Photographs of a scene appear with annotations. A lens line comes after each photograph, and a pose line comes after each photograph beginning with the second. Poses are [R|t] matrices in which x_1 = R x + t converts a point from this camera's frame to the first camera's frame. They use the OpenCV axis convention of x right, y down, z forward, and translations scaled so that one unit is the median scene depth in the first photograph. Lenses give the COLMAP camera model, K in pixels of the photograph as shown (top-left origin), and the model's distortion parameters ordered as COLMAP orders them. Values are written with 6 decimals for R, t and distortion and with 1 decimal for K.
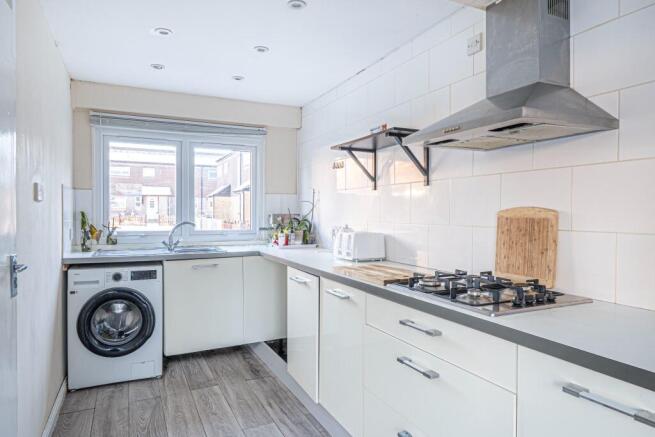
lens RADIAL K [[403.7, 0, 326.7], [0, 403.7, 218.0], [0, 0, 1]] dist [0.001843, 0.000173]
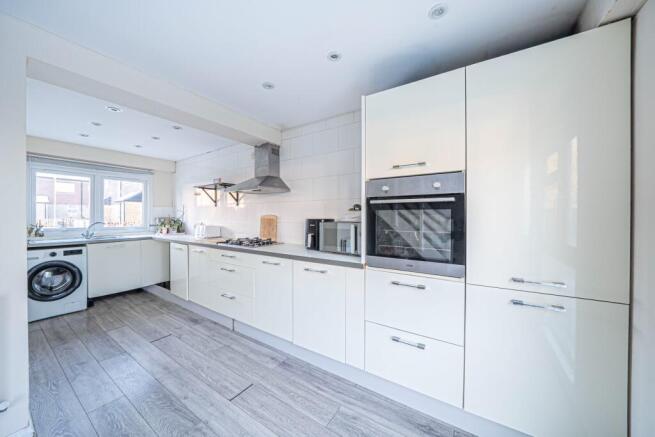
lens RADIAL K [[224.6, 0, 325.7], [0, 224.6, 219.5], [0, 0, 1]] dist [-0.024014, -0.000195]
pose [[0.854798, -0.007275, 0.518910, -0.003602], [0.007079, 0.999972, 0.002357, 0.003798], [-0.518913, 0.001659, 0.854825, -0.377379]]
